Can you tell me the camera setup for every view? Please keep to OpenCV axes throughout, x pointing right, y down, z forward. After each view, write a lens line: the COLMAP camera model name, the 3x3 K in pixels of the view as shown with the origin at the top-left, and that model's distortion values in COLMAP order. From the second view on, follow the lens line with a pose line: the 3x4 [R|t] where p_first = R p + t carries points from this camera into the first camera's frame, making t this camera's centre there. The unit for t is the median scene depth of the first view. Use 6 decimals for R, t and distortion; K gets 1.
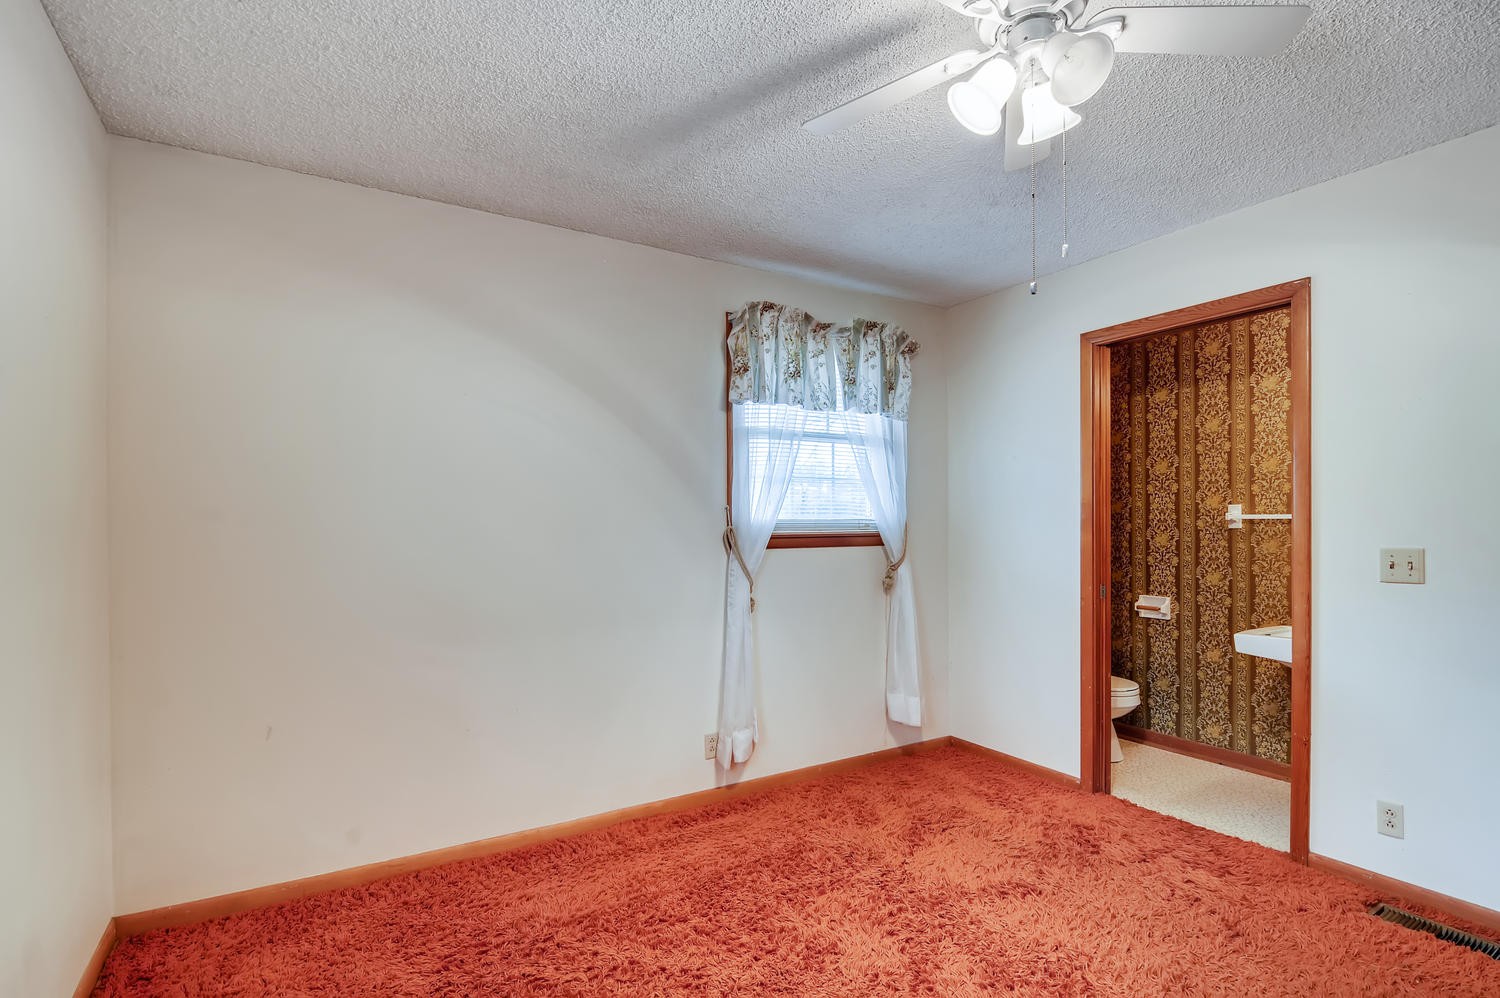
lens RADIAL K [[761.3, 0, 747.7], [0, 761.3, 510.5], [0, 0, 1]] dist [-0.000455, -0.000153]
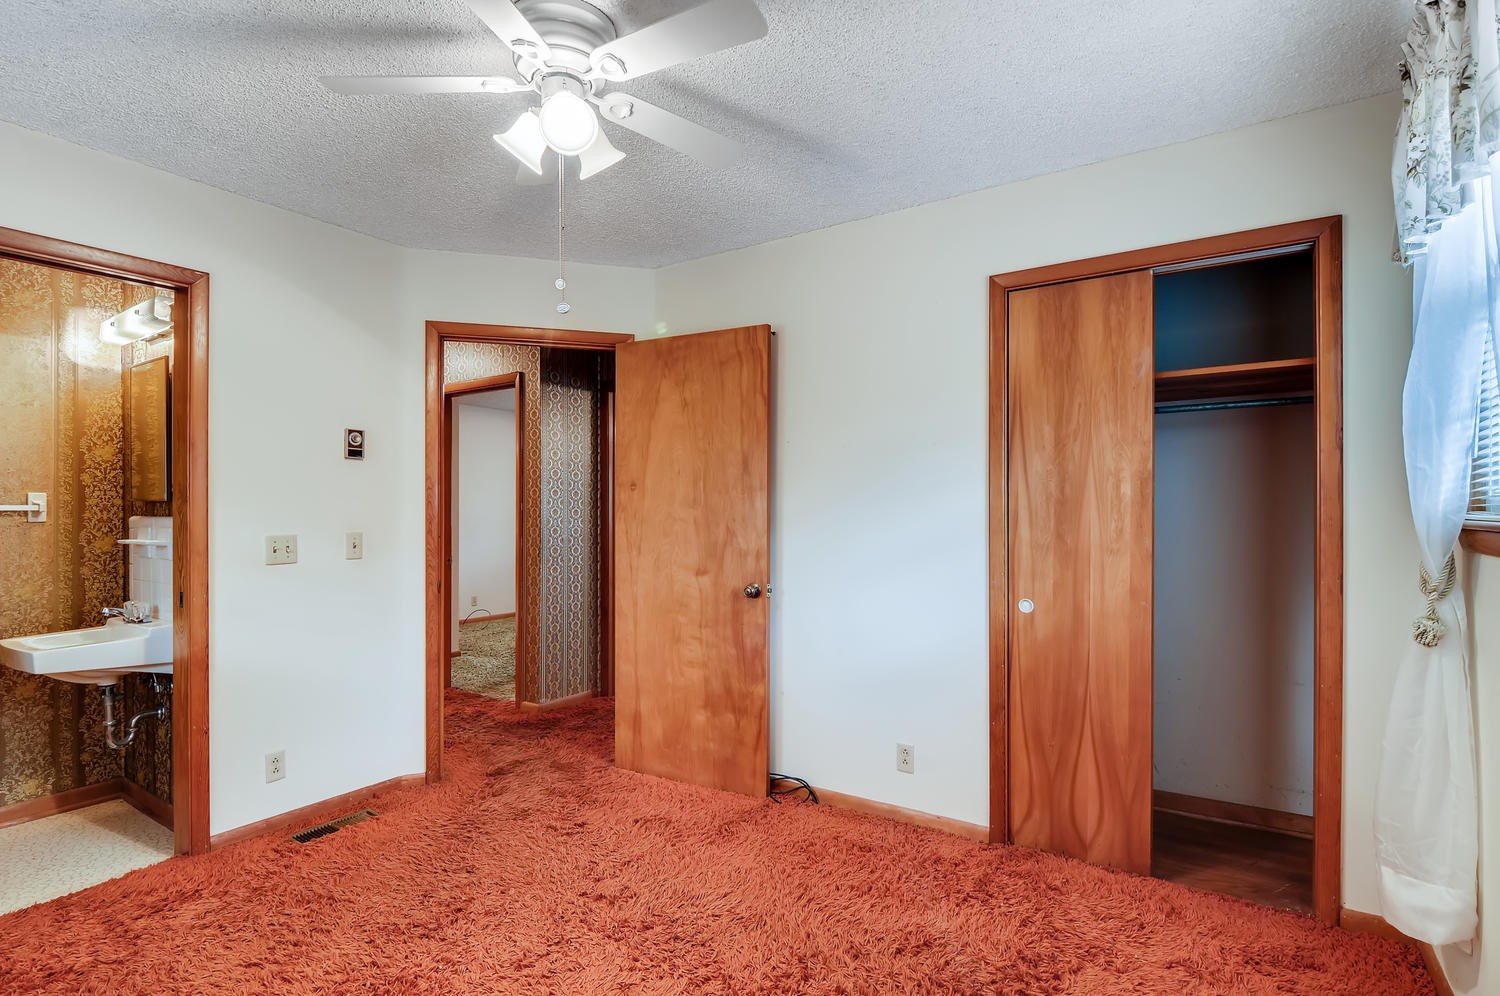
lens RADIAL K [[761.3, 0, 747.7], [0, 761.3, 509.5], [0, 0, 1]] dist [-0.000455, -0.000153]
pose [[-0.425579, -0.000020, 0.904921, -0.520513], [0.006821, 0.999972, 0.003230, 0.010299], [-0.904896, 0.007547, -0.425566, 0.823941]]
